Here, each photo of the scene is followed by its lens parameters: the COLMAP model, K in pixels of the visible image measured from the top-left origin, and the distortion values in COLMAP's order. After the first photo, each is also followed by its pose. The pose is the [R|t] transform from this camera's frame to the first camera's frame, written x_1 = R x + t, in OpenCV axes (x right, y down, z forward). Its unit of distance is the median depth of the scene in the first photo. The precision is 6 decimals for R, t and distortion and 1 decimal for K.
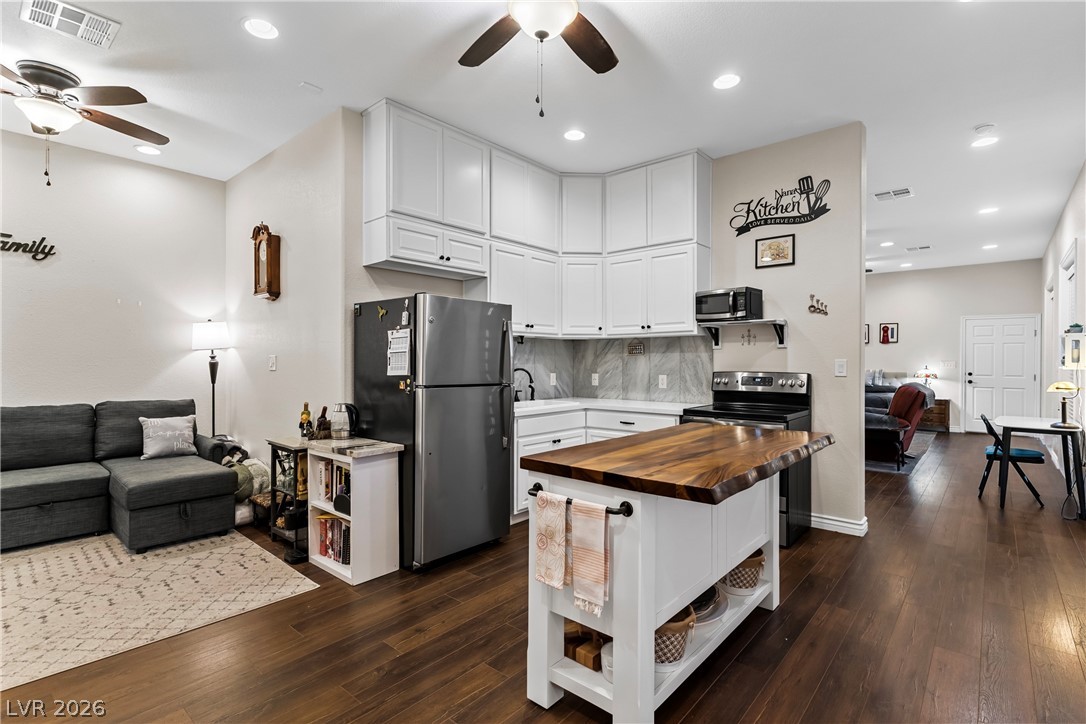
lens RADIAL K [[517.0, 0, 547.3], [0, 517.0, 364.0], [0, 0, 1]] dist [0.000781, -0.000378]
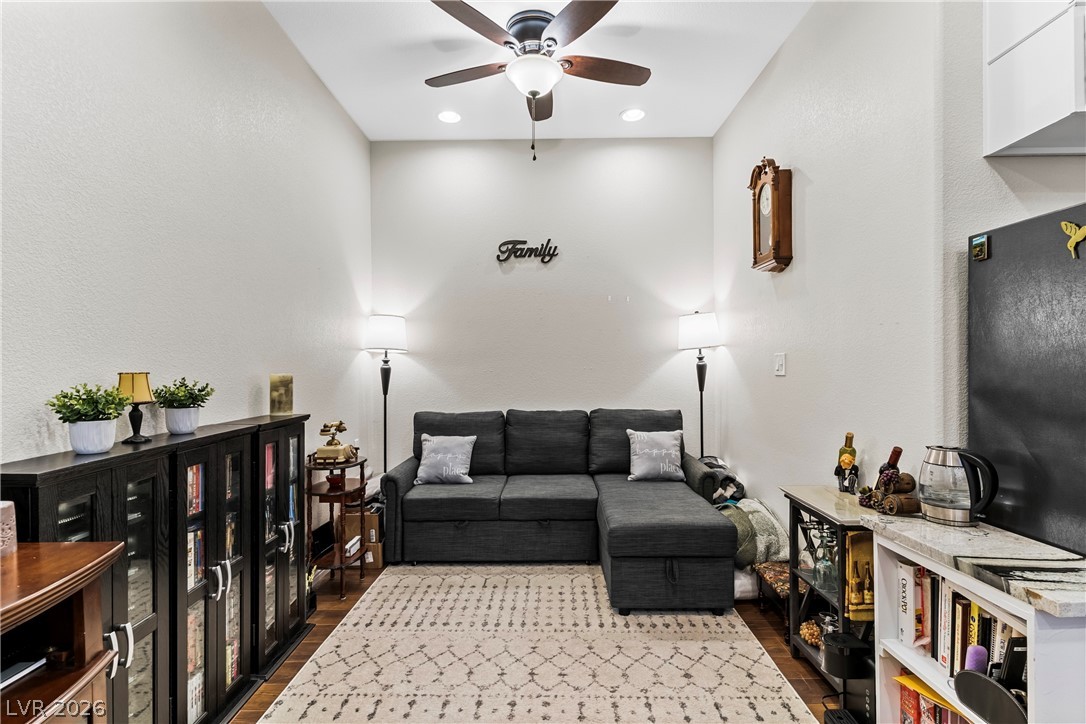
lens RADIAL K [[517.0, 0, 547.3], [0, 517.0, 364.0], [0, 0, 1]] dist [0.000781, -0.000378]
pose [[0.658776, -0.010415, -0.752267, -0.242645], [0.006237, 0.999945, -0.008383, 0.000988], [0.752313, 0.000831, 0.658805, 0.354977]]
